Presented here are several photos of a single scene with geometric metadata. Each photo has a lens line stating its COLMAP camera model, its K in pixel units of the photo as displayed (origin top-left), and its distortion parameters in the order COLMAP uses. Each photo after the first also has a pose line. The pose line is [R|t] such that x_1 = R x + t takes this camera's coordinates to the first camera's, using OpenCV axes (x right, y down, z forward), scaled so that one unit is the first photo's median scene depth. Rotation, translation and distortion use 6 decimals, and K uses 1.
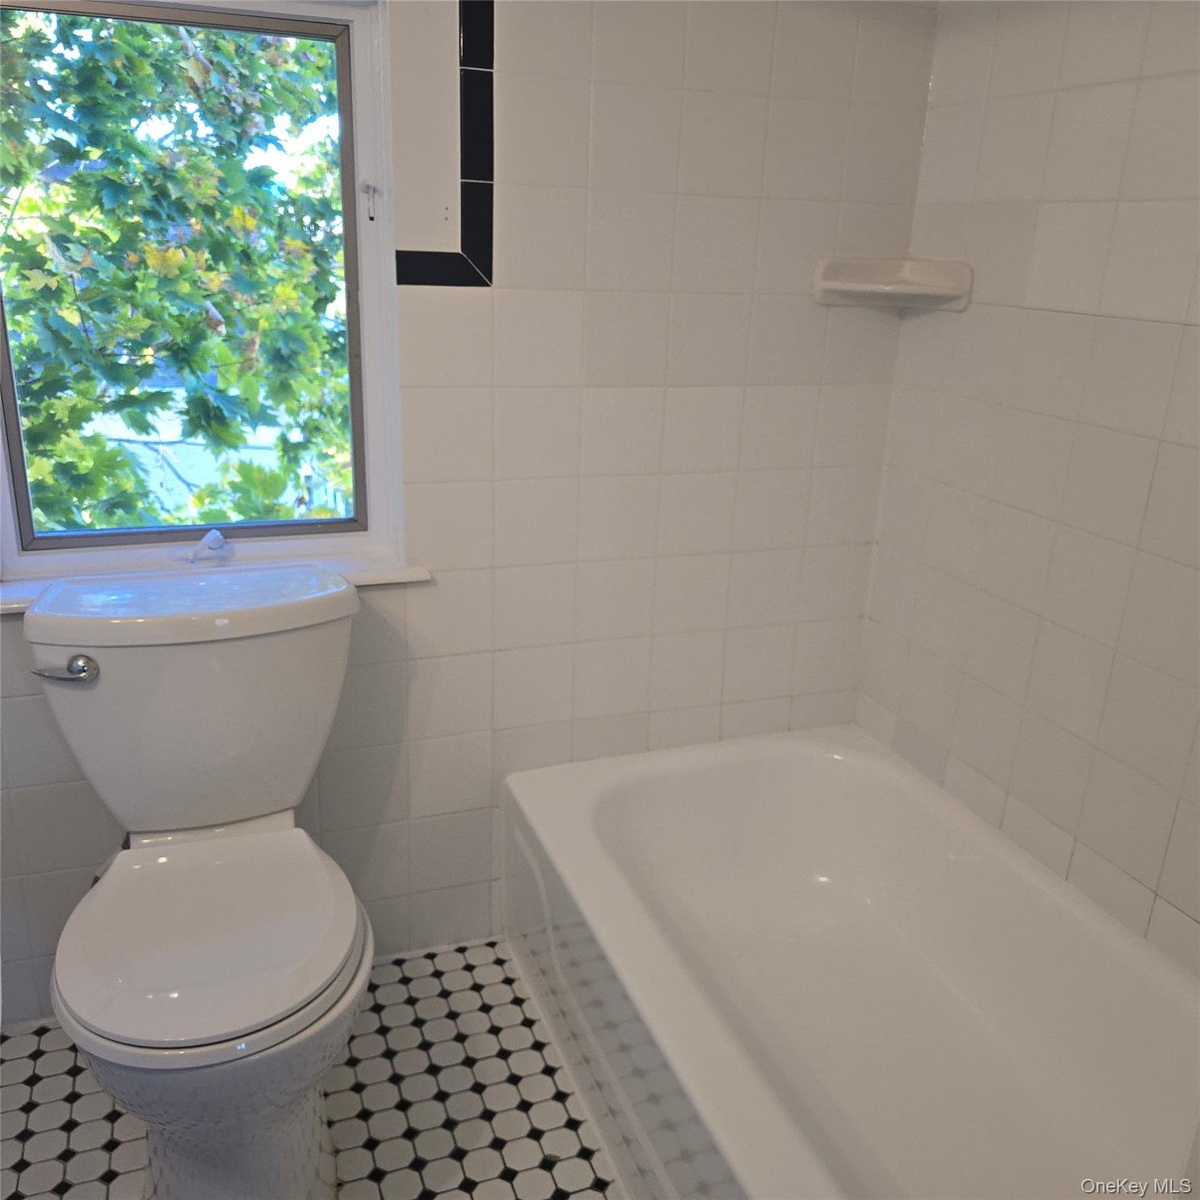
lens RADIAL K [[1056.1, 0, 604.2], [0, 1056.1, 601.6], [0, 0, 1]] dist [0.099399, -0.149665]
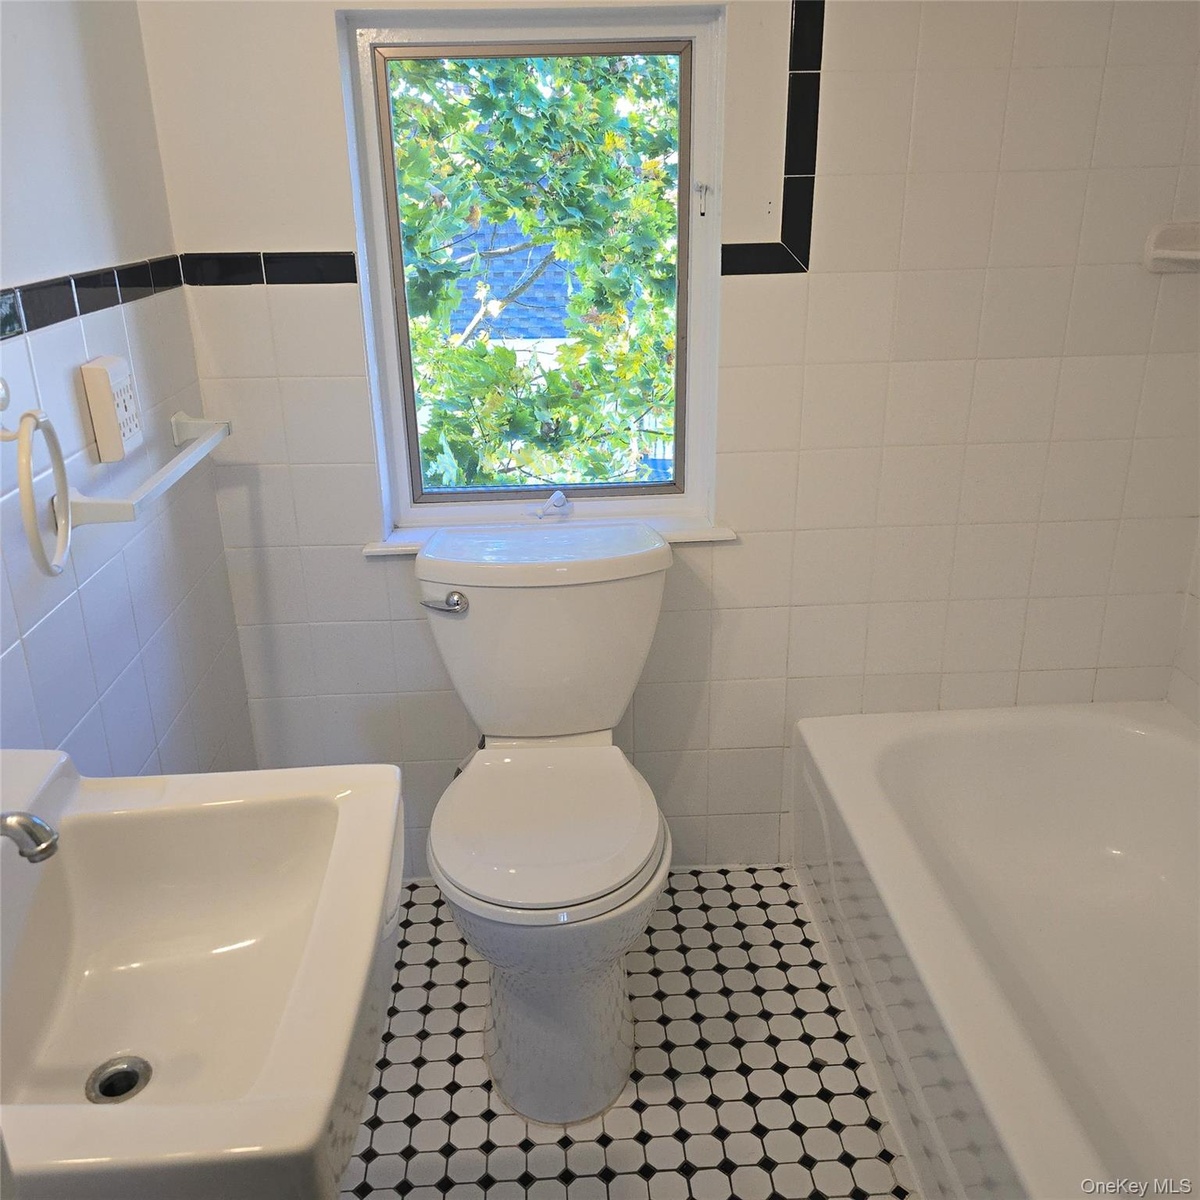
lens RADIAL K [[1056.1, 0, 604.2], [0, 1056.1, 601.6], [0, 0, 1]] dist [0.099399, -0.149665]
pose [[0.954210, 0.061790, -0.292687, 0.032032], [-0.044206, 0.996819, 0.066323, -0.022331], [0.295854, -0.050347, 0.953905, -0.102677]]
